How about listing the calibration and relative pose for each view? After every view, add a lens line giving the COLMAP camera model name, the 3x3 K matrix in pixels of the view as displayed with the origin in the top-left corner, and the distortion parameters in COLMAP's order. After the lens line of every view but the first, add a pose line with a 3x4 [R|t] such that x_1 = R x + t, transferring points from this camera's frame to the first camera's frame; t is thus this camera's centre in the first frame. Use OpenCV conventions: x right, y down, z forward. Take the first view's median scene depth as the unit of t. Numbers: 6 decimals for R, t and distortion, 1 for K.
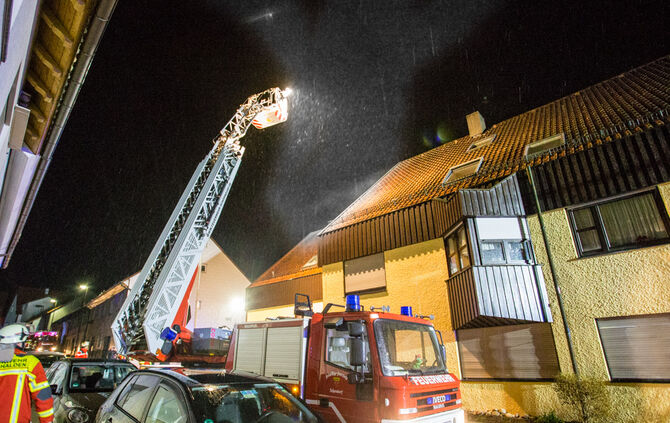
lens RADIAL K [[365.4, 0, 335.0], [0, 365.4, 211.5], [0, 0, 1]] dist [-0.074592, 0.040200]
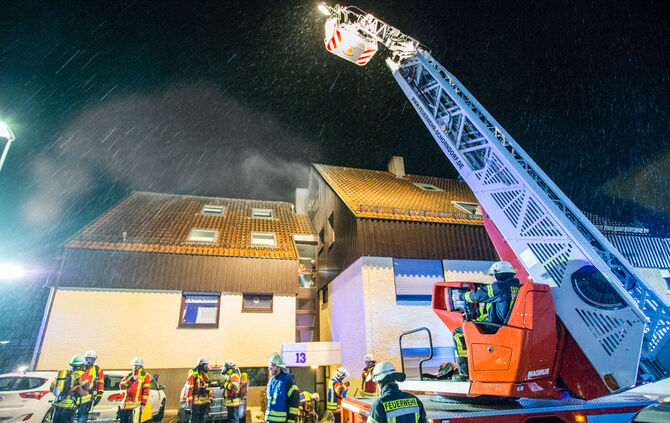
lens RADIAL K [[365.4, 0, 335.0], [0, 365.4, 211.5], [0, 0, 1]] dist [-0.074592, 0.040200]
pose [[0.566902, 0.340255, 0.750232, -1.247700], [-0.296484, 0.933958, -0.199548, 0.416258], [-0.768583, -0.109308, 0.630343, 0.966101]]
